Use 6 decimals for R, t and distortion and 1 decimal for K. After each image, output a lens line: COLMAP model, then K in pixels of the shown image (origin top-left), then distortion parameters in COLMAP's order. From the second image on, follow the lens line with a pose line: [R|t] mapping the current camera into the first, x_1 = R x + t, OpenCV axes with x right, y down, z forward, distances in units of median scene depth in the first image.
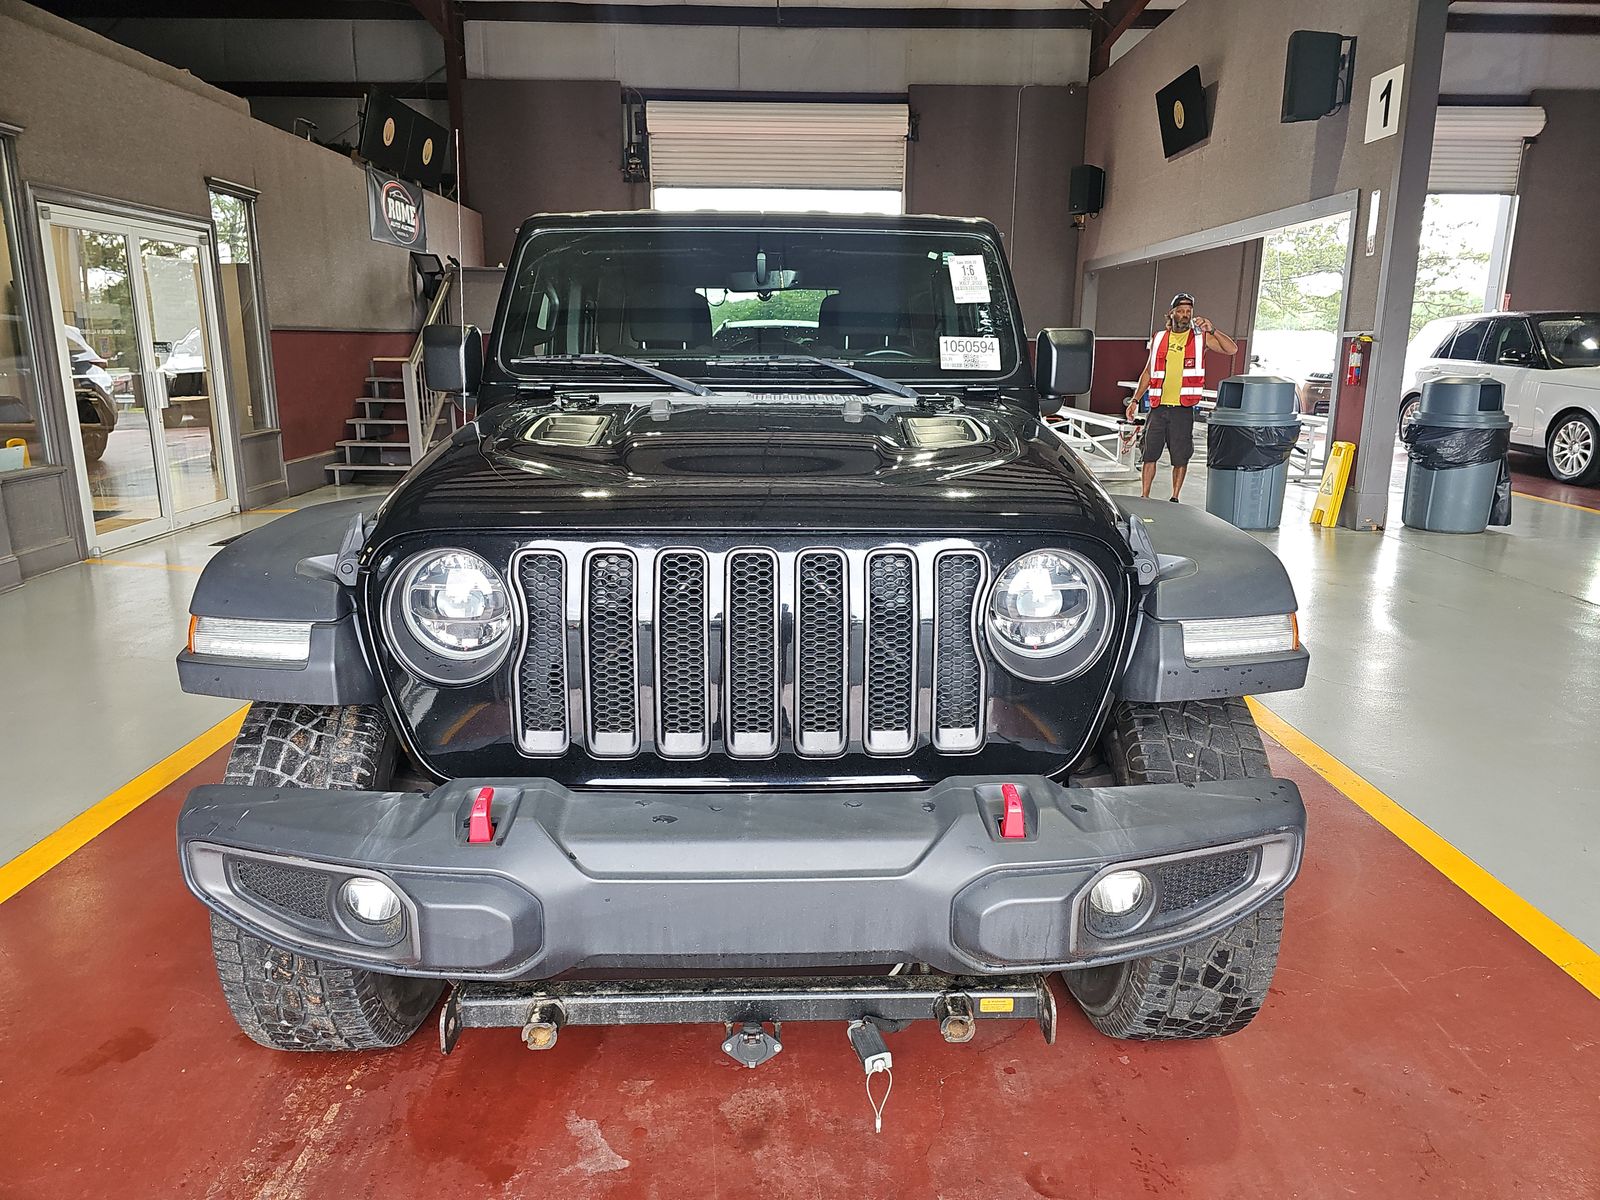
lens RADIAL K [[1085.0, 0, 804.3], [0, 1085.0, 592.6], [0, 0, 1]] dist [0.054265, -0.072476]
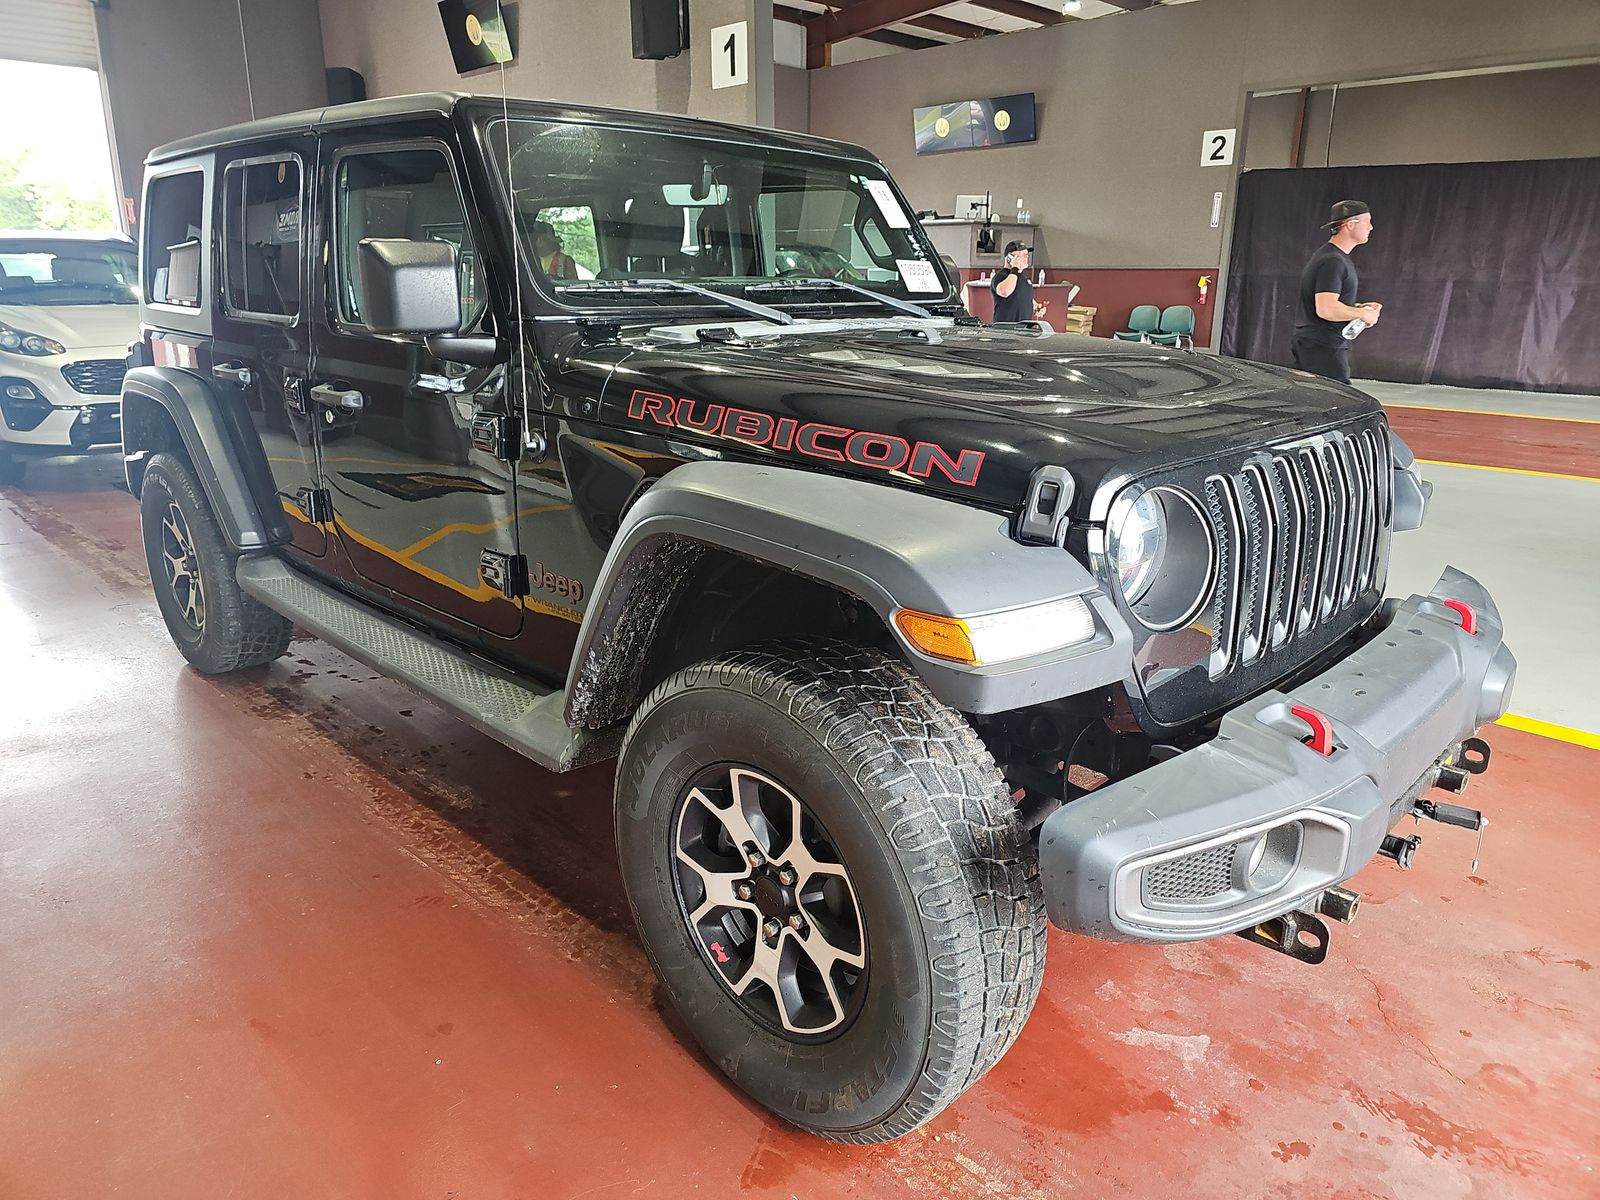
lens RADIAL K [[1085.0, 0, 804.3], [0, 1085.0, 592.6], [0, 0, 1]] dist [0.054265, -0.072476]
pose [[0.706790, -0.201958, 0.677983, -0.646945], [0.159453, 0.979201, 0.125456, -0.063119], [-0.689219, 0.019436, 0.724293, 0.286873]]
